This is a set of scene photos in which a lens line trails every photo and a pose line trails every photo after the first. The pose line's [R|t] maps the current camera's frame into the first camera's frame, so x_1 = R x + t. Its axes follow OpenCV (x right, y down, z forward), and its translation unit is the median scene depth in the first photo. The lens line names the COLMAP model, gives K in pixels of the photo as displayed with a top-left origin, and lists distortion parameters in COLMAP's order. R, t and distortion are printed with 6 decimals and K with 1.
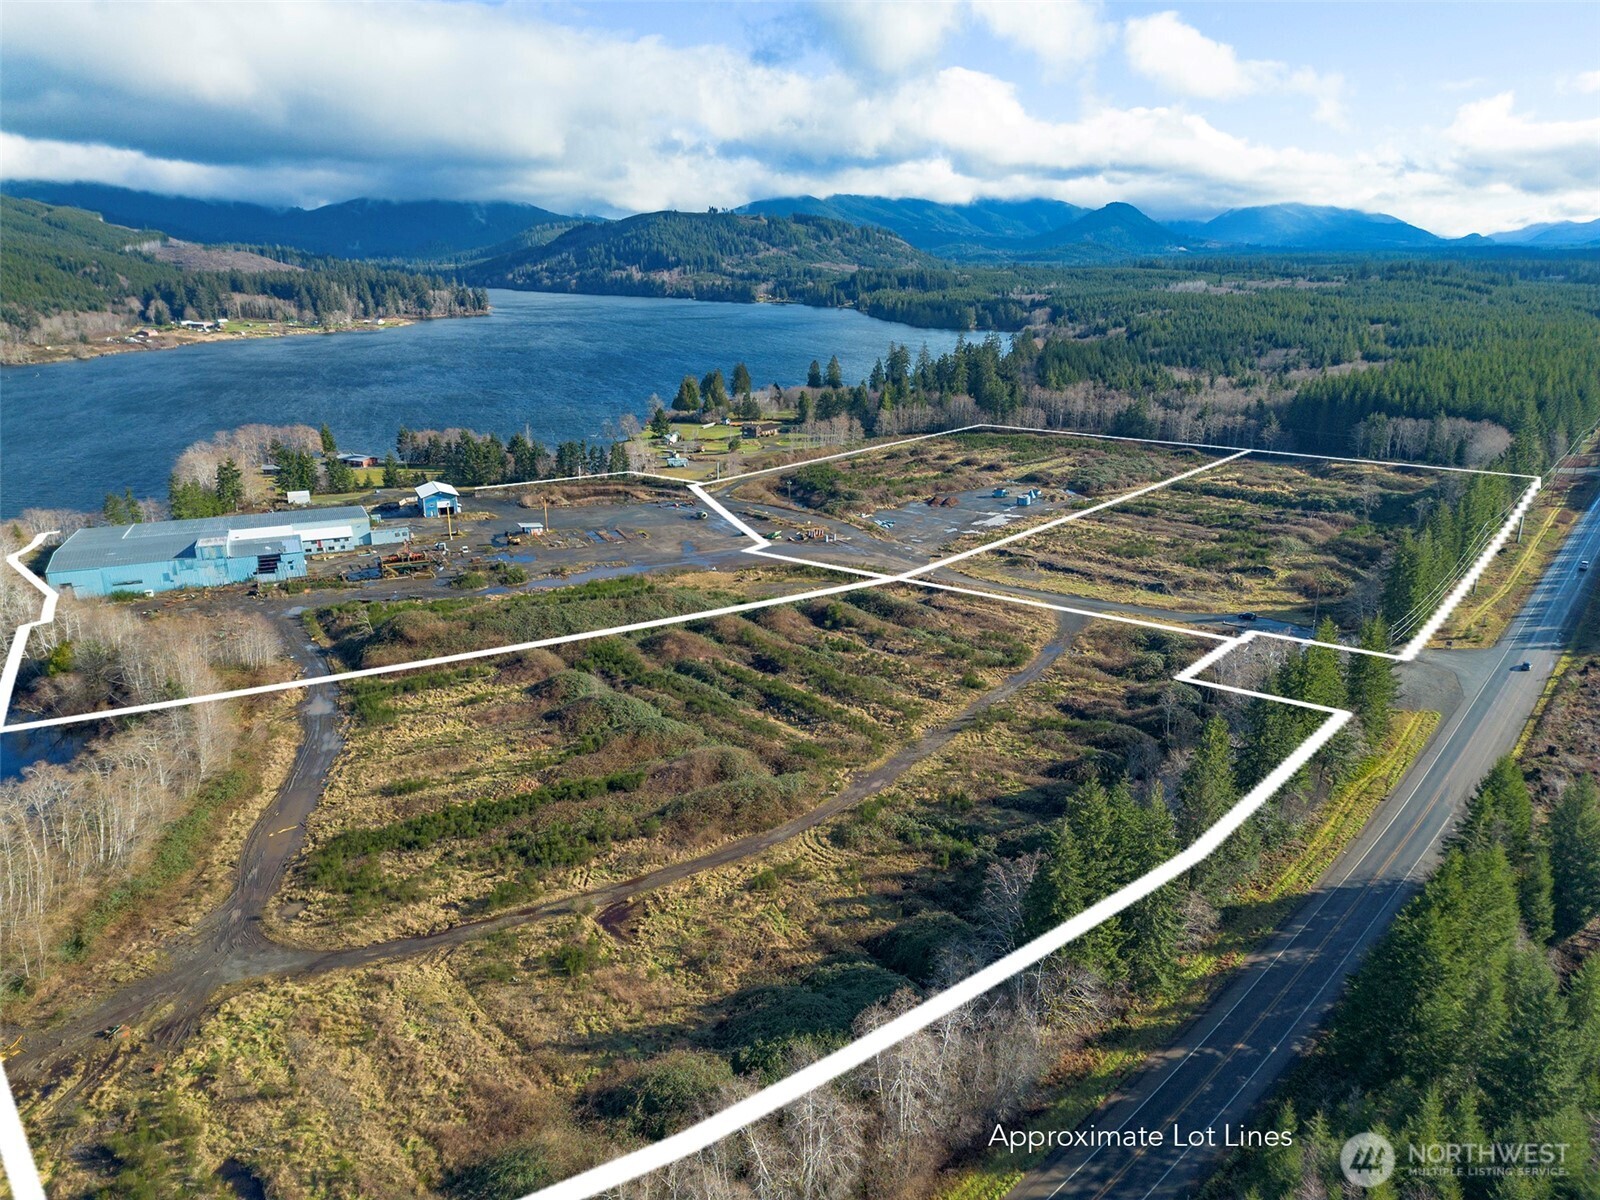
lens RADIAL K [[1124.7, 0, 800.0], [0, 1124.7, 600.0], [0, 0, 1]] dist [0.089144, -0.087296]
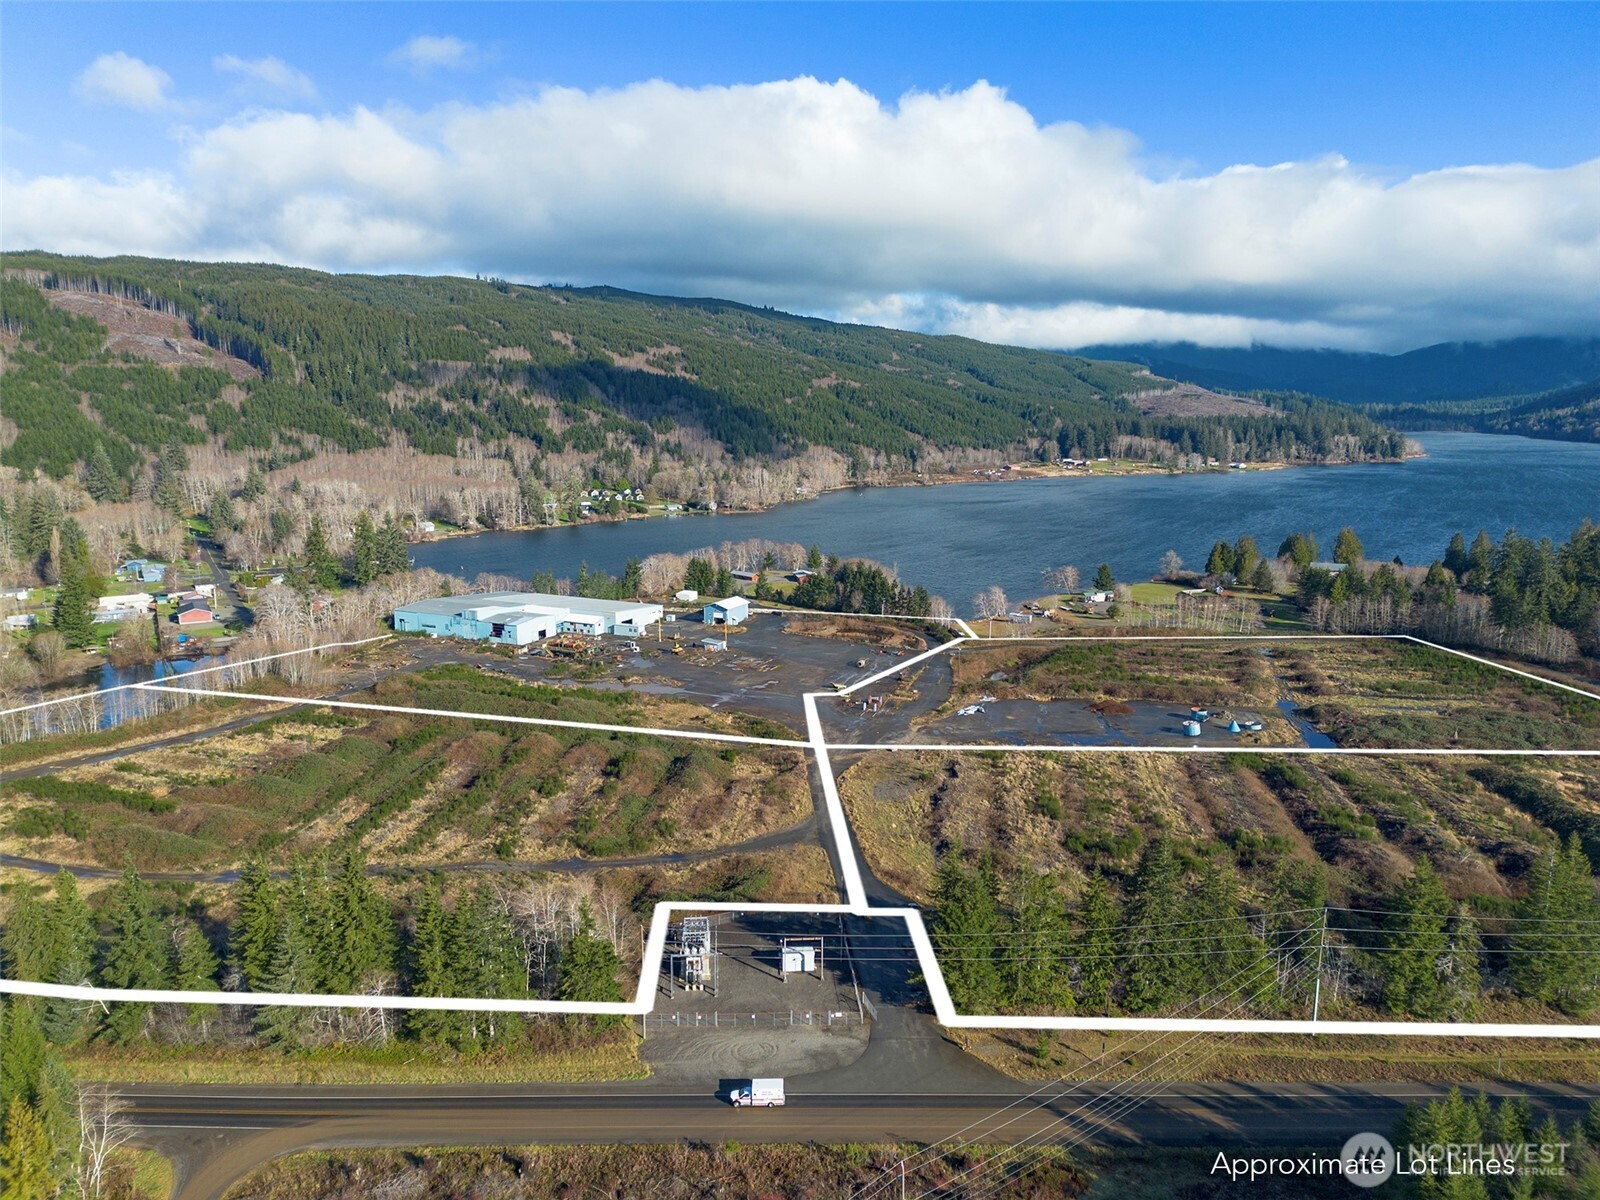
lens RADIAL K [[1124.7, 0, 800.0], [0, 1124.7, 600.0], [0, 0, 1]] dist [0.089144, -0.087296]
pose [[0.627461, 0.139317, -0.766083, 0.235114], [-0.229026, 0.973363, -0.010572, -0.040815], [0.744204, 0.182087, 0.642655, 0.123292]]
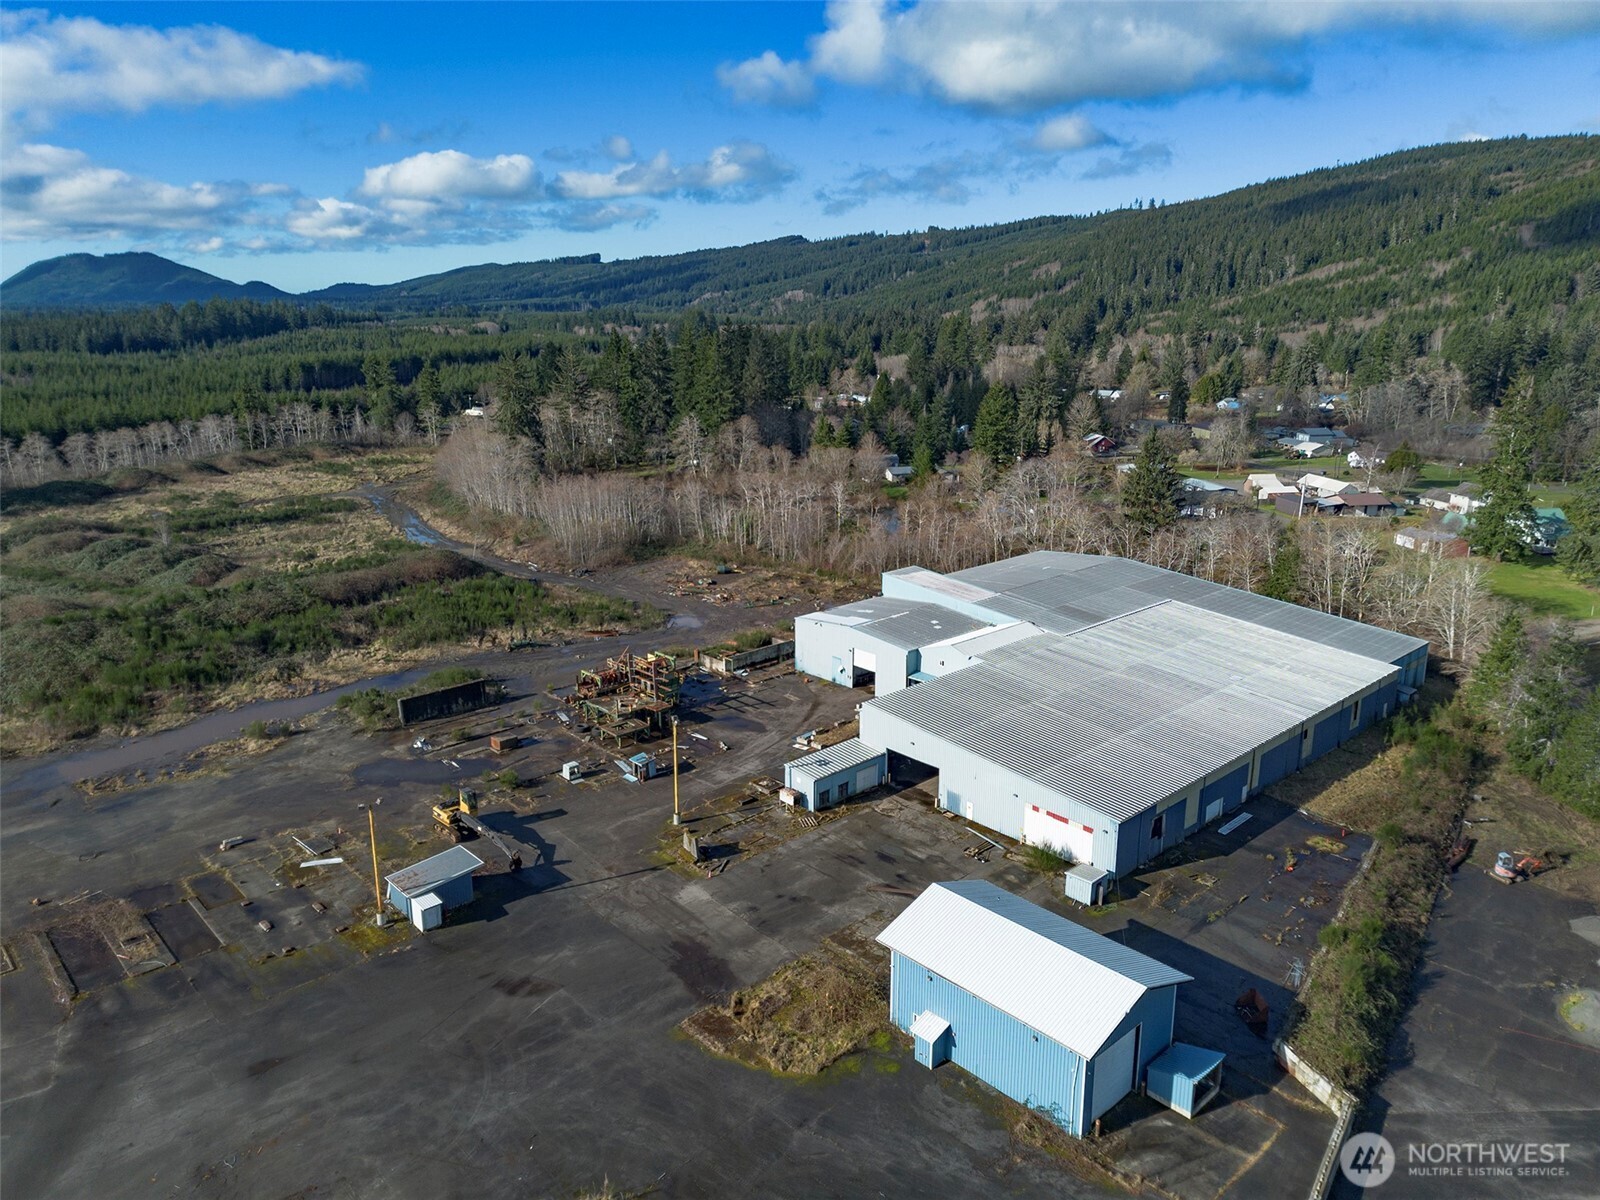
lens RADIAL K [[1124.7, 0, 800.0], [0, 1124.7, 600.0], [0, 0, 1]] dist [0.089144, -0.087296]
pose [[-0.950574, 0.086023, -0.298345, -0.088040], [-0.086031, 0.850269, 0.519270, -0.097387], [0.298343, 0.519271, -0.800843, 0.433473]]
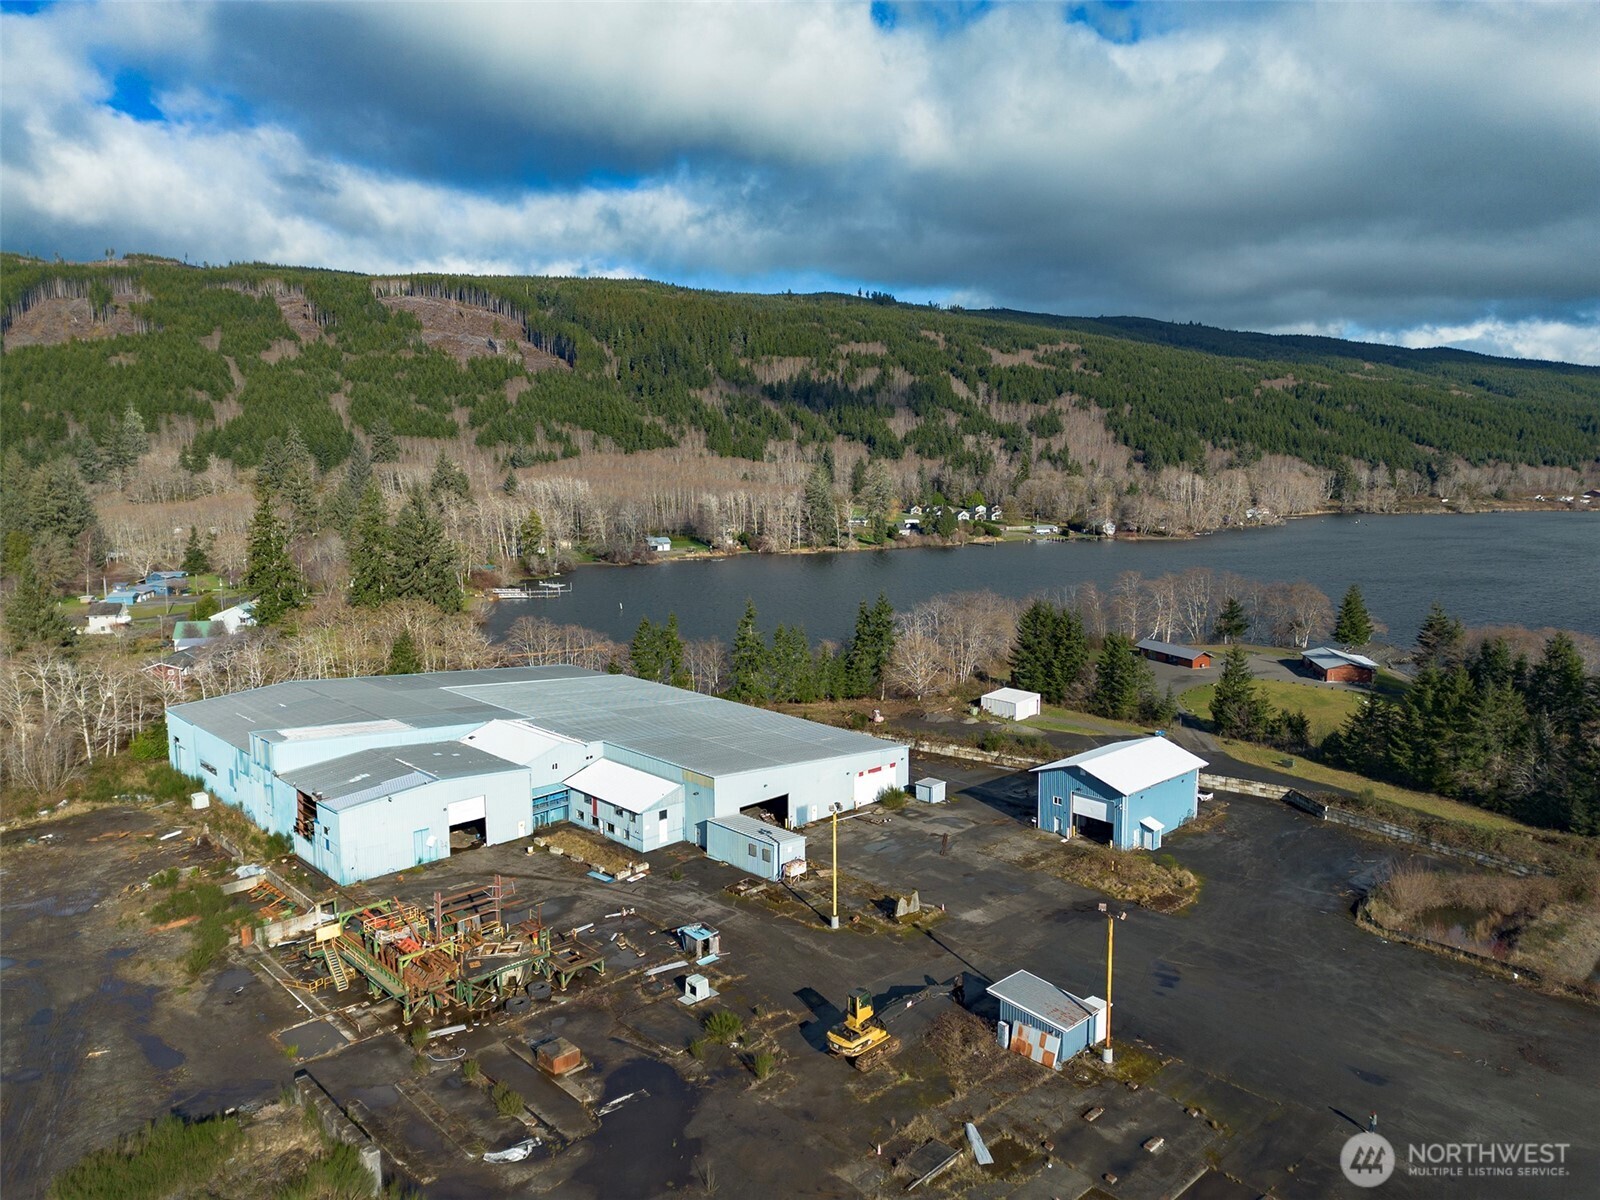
lens RADIAL K [[1123.1, 0, 800.0], [0, 1123.1, 600.0], [0, 0, 1]] dist [0.105025, -0.115329]
pose [[0.323195, 0.126581, -0.937828, -0.016899], [-0.275746, 0.960607, 0.034628, -0.049734], [0.905268, 0.247411, 0.345367, 0.305559]]
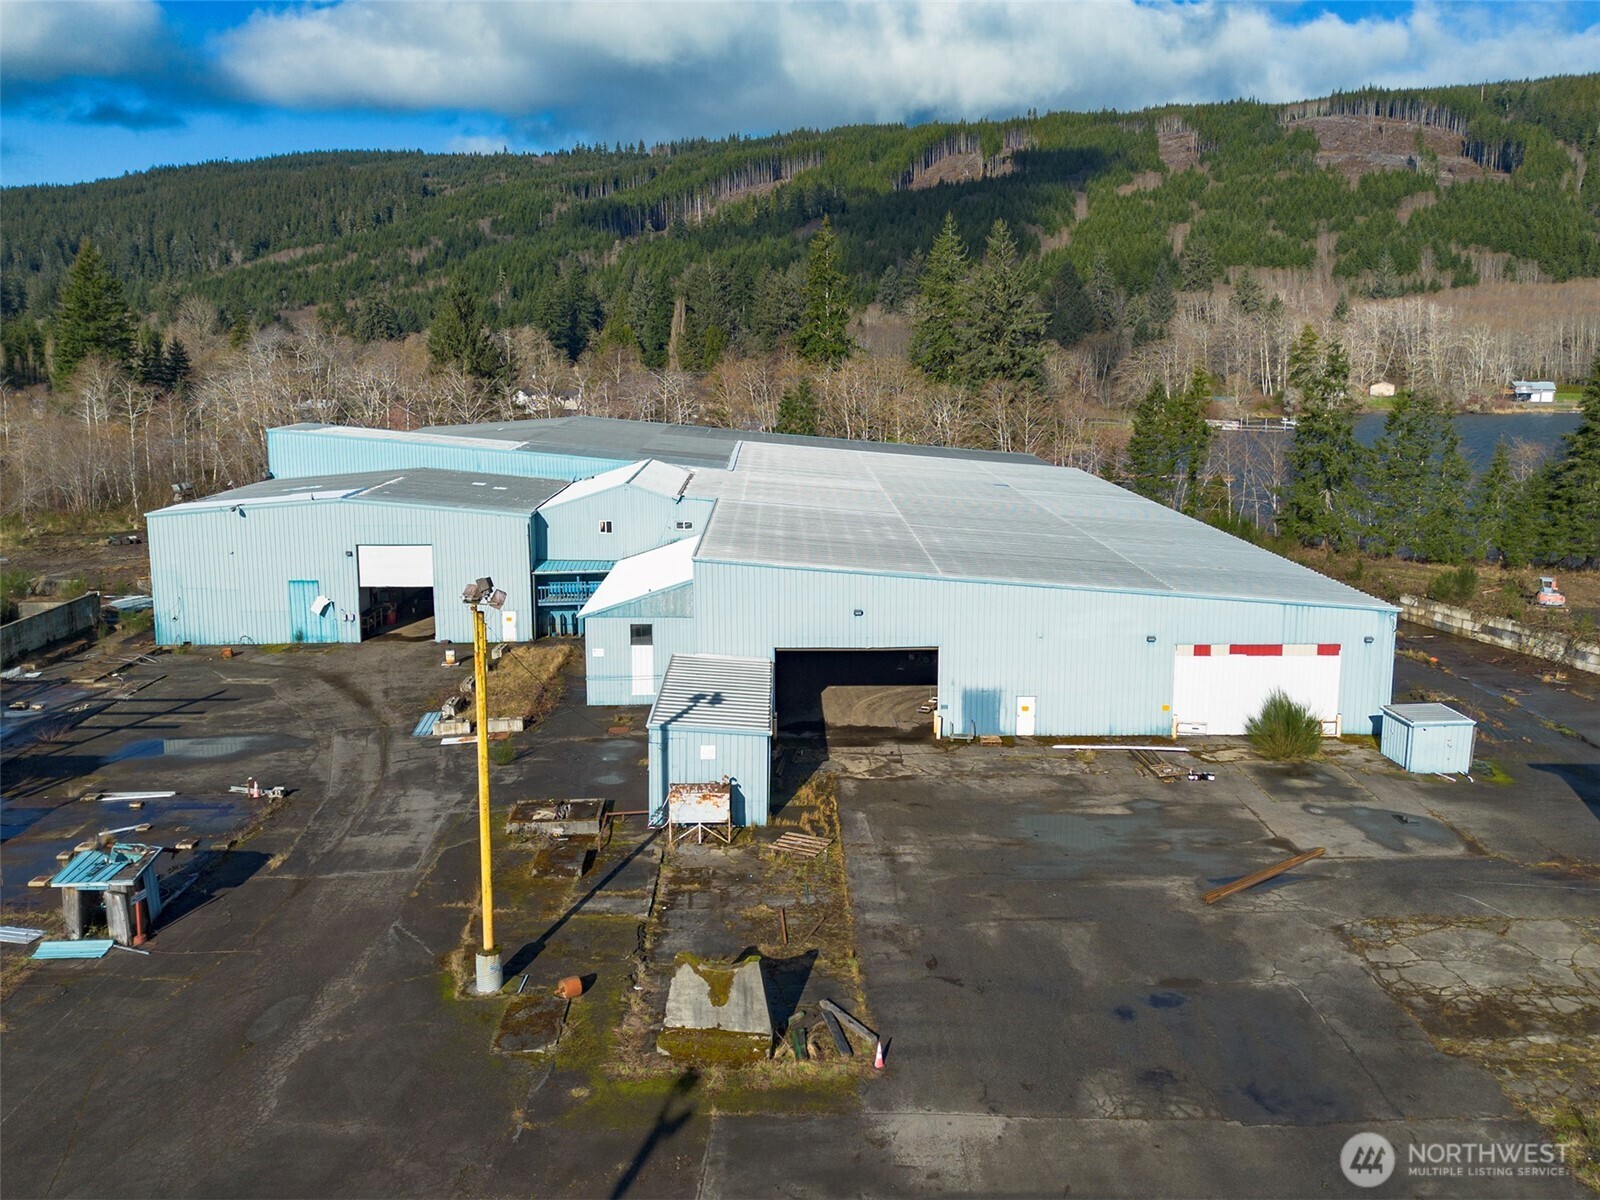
lens RADIAL K [[1299.5, 0, 835.7], [0, 1299.5, 516.4], [0, 0, 1]] dist [0.076340, -0.096031]
pose [[-0.372330, 0.129111, -0.919076, -0.079935], [-0.275142, 0.930404, 0.242167, -0.042116], [0.886379, 0.343043, -0.310893, 0.366076]]
